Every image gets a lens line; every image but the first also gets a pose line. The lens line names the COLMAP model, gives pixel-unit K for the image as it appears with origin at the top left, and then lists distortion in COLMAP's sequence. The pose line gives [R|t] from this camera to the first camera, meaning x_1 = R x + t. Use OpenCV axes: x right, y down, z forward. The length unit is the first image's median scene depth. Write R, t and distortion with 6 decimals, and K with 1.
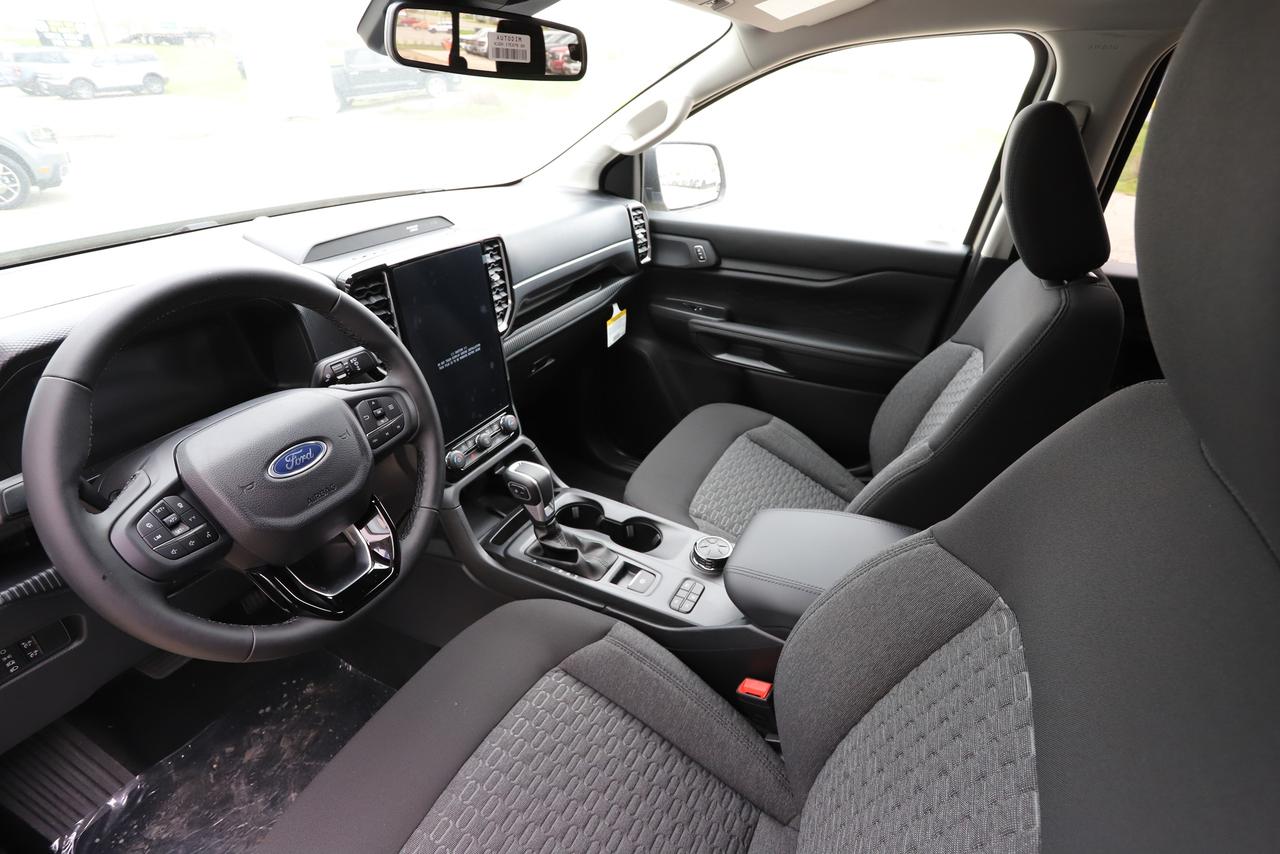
lens RADIAL K [[655.7, 0, 640.0], [0, 655.7, 427.0], [0, 0, 1]] dist [-0.000143, 0.000020]
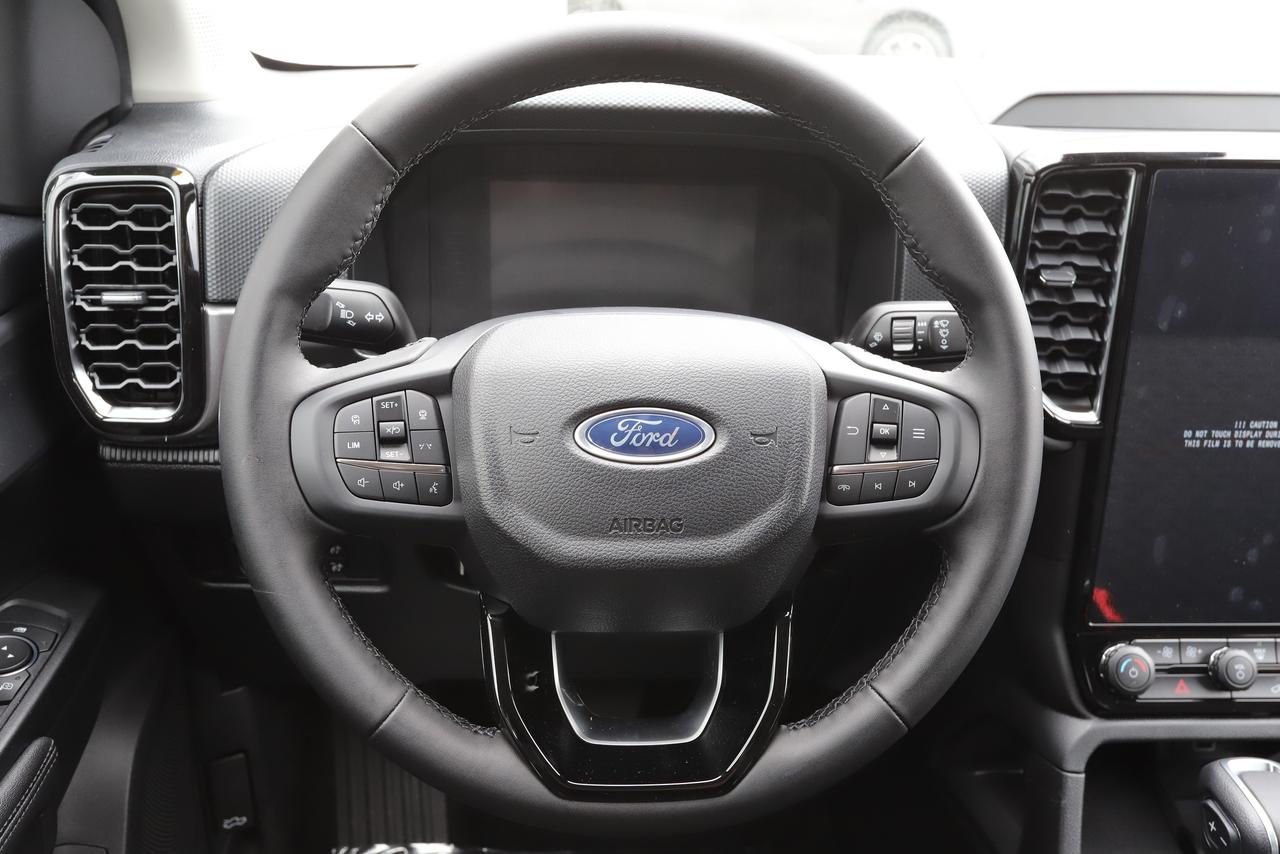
lens RADIAL K [[1210.1, 0, 640.0], [0, 1210.1, 427.0], [0, 0, 1]] dist [-0.008546, -0.004867]
pose [[0.529201, 0.334503, -0.779778, 0.115251], [-0.432735, 0.896910, 0.091071, -0.026978], [0.729854, 0.289242, 0.619396, 0.384394]]
